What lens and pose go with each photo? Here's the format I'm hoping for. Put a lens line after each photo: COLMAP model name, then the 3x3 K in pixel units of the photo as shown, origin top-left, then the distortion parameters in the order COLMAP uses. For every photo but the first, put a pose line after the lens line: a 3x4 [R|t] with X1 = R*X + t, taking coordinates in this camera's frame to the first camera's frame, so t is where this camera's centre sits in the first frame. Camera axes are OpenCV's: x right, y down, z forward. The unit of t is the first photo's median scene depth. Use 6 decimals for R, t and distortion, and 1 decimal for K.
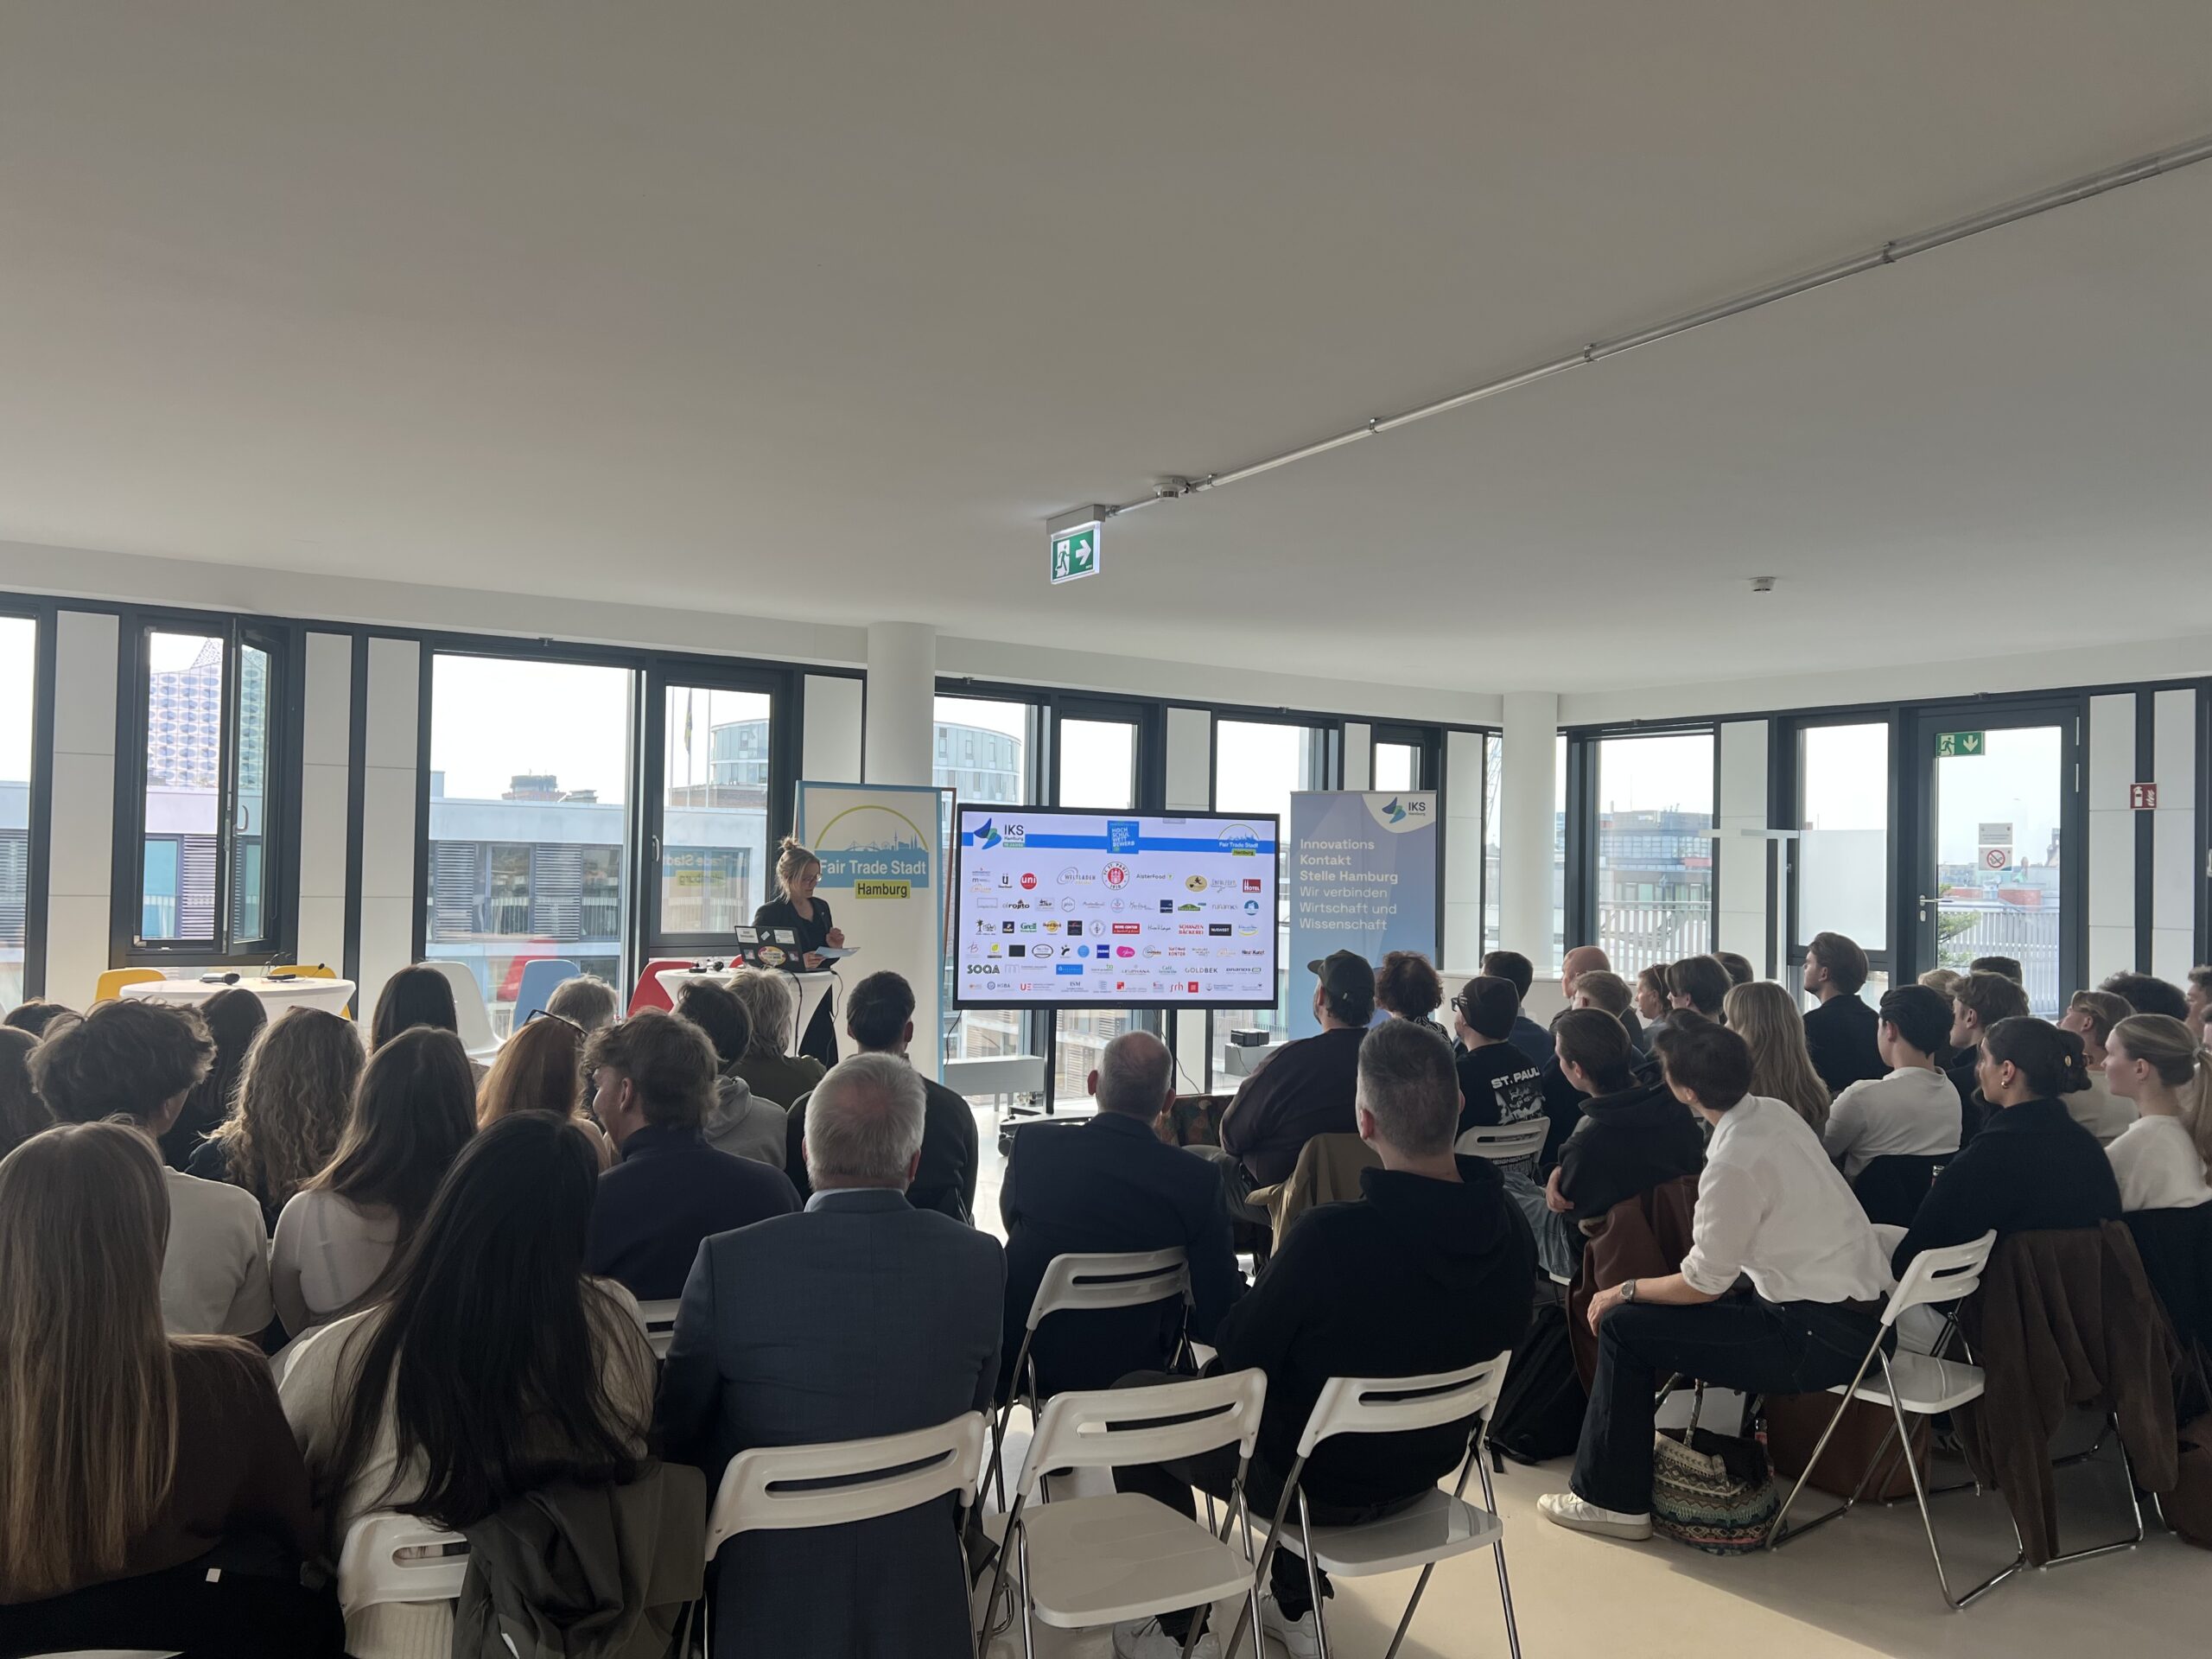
lens RADIAL K [[1739.0, 0, 1116.4], [0, 1739.0, 833.0], [0, 0, 1]] dist [0.103632, -0.005767]
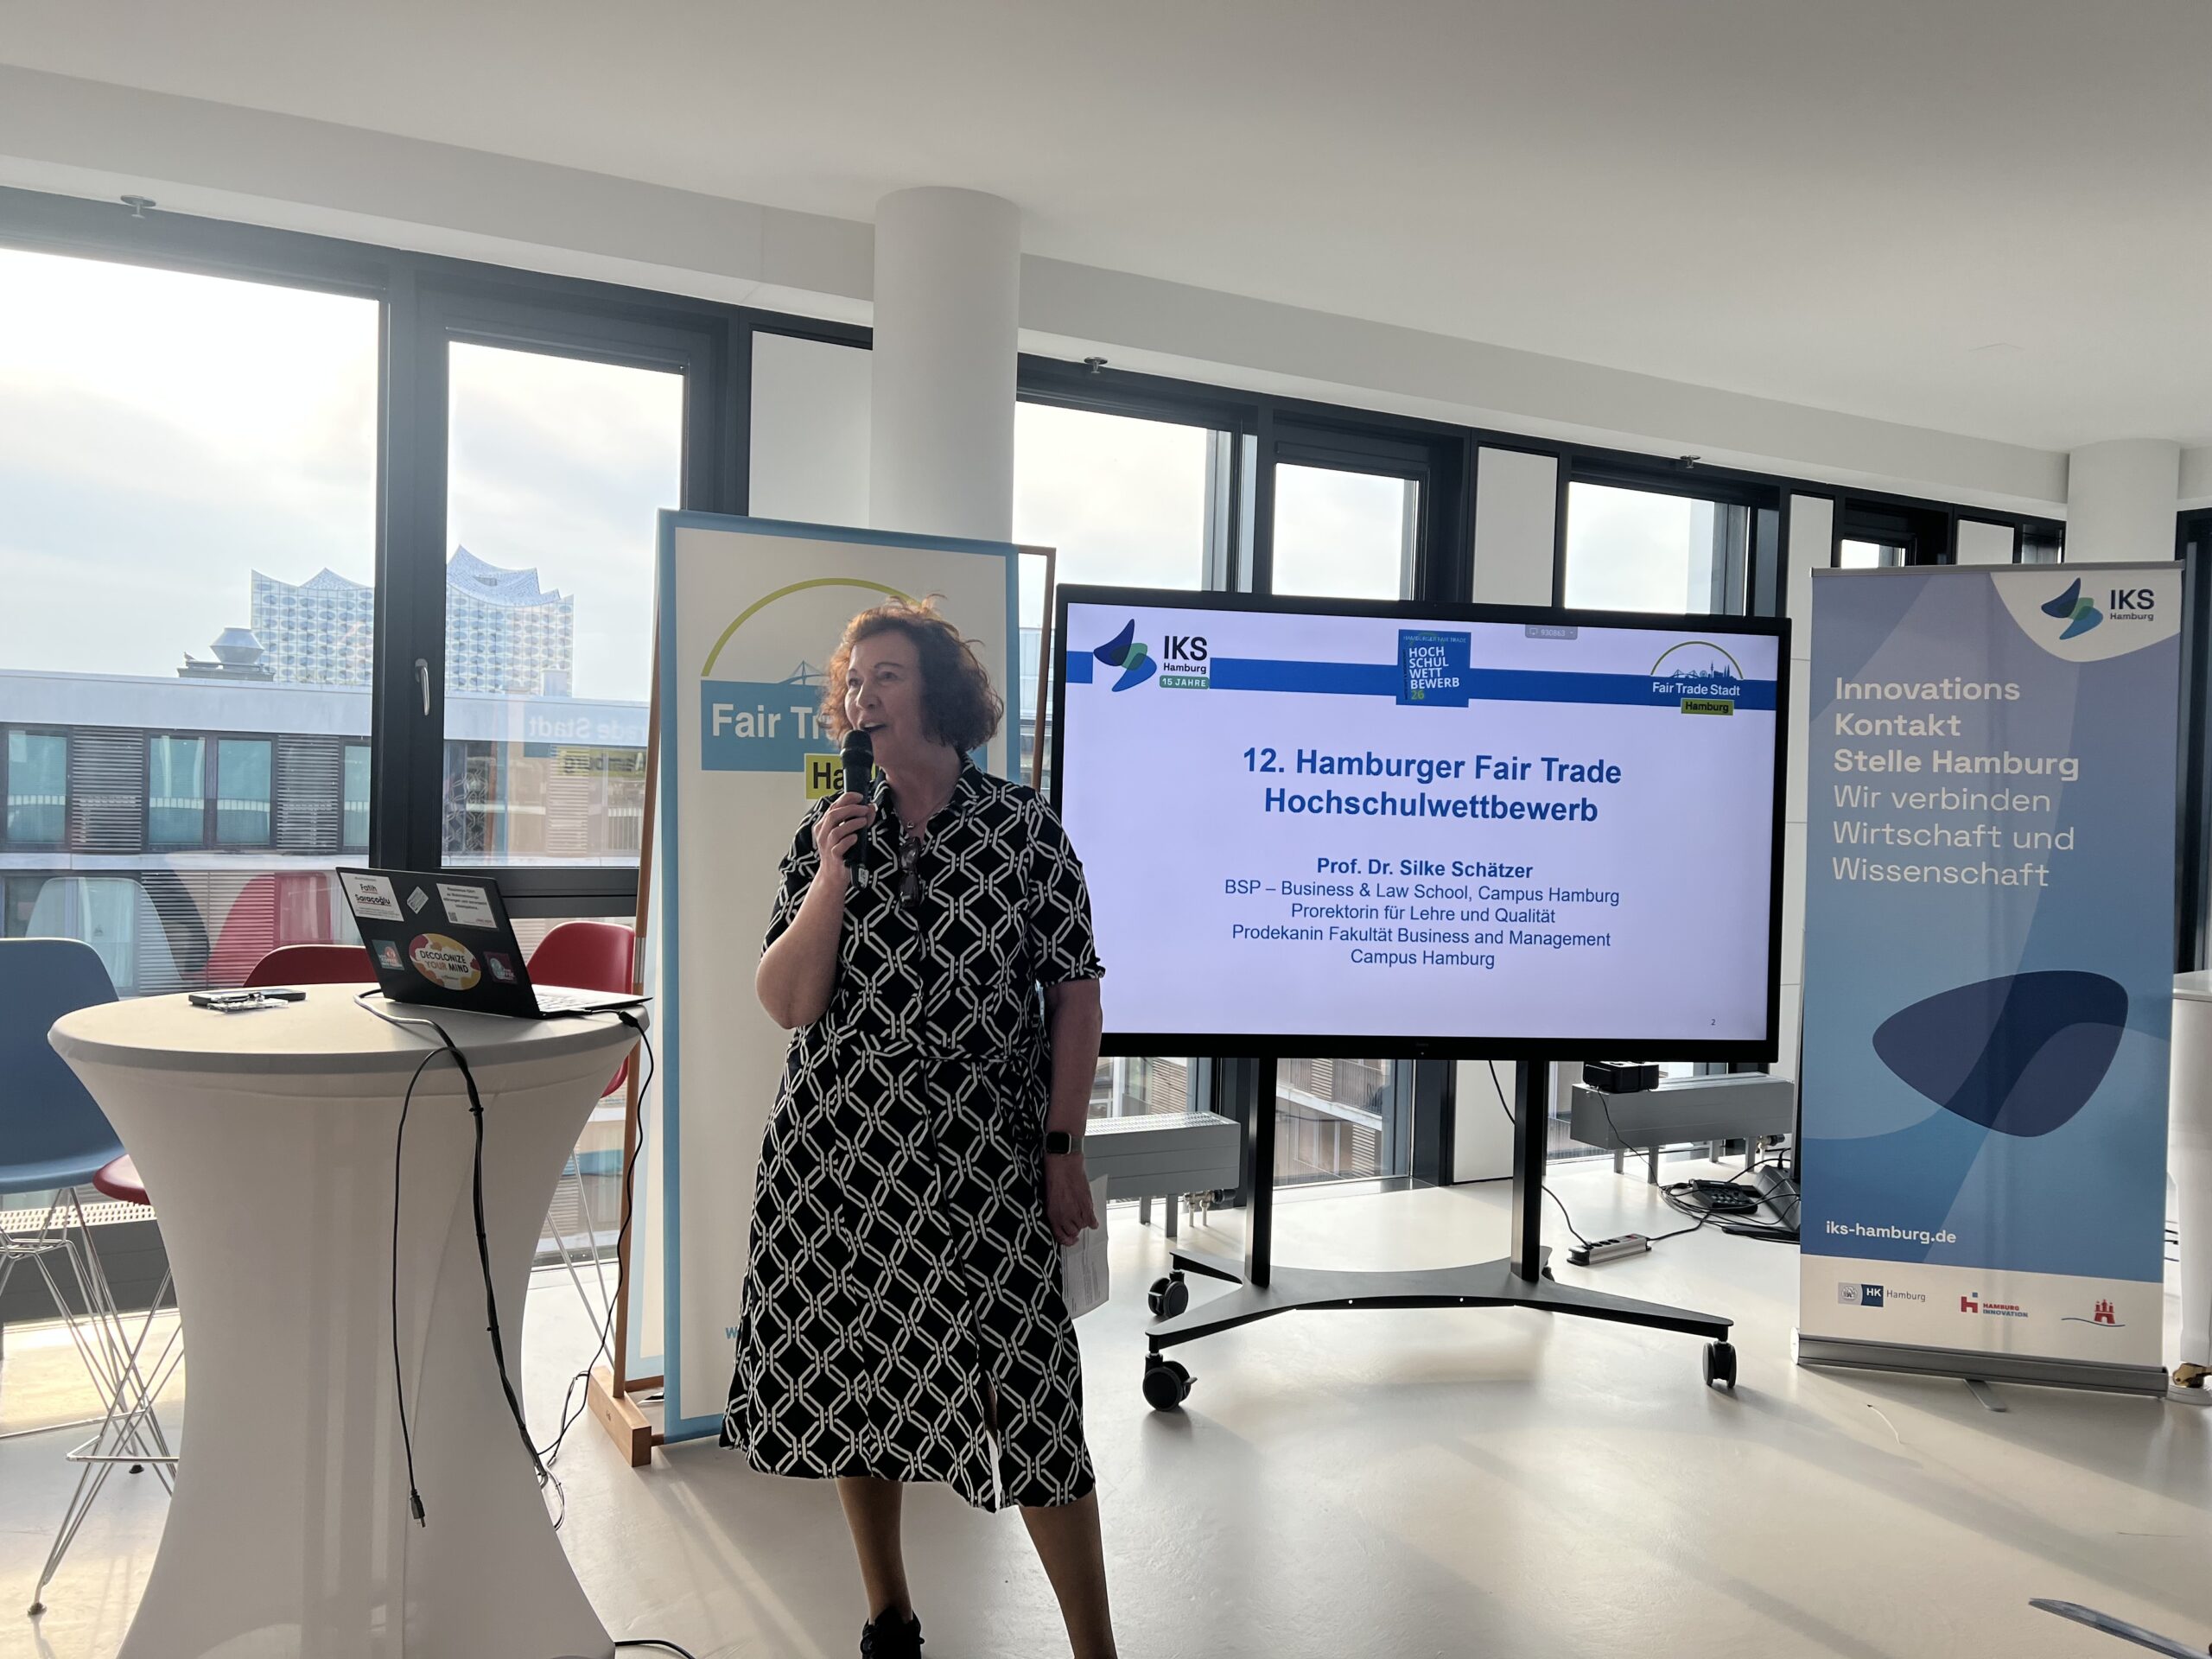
lens RADIAL K [[1739.0, 0, 1116.4], [0, 1739.0, 833.0], [0, 0, 1]] dist [0.103632, -0.005767]
pose [[0.995619, 0.013212, -0.092563, -0.033631], [-0.008920, 0.998872, 0.046638, 0.023592], [0.093075, -0.045608, 0.994614, 0.538141]]
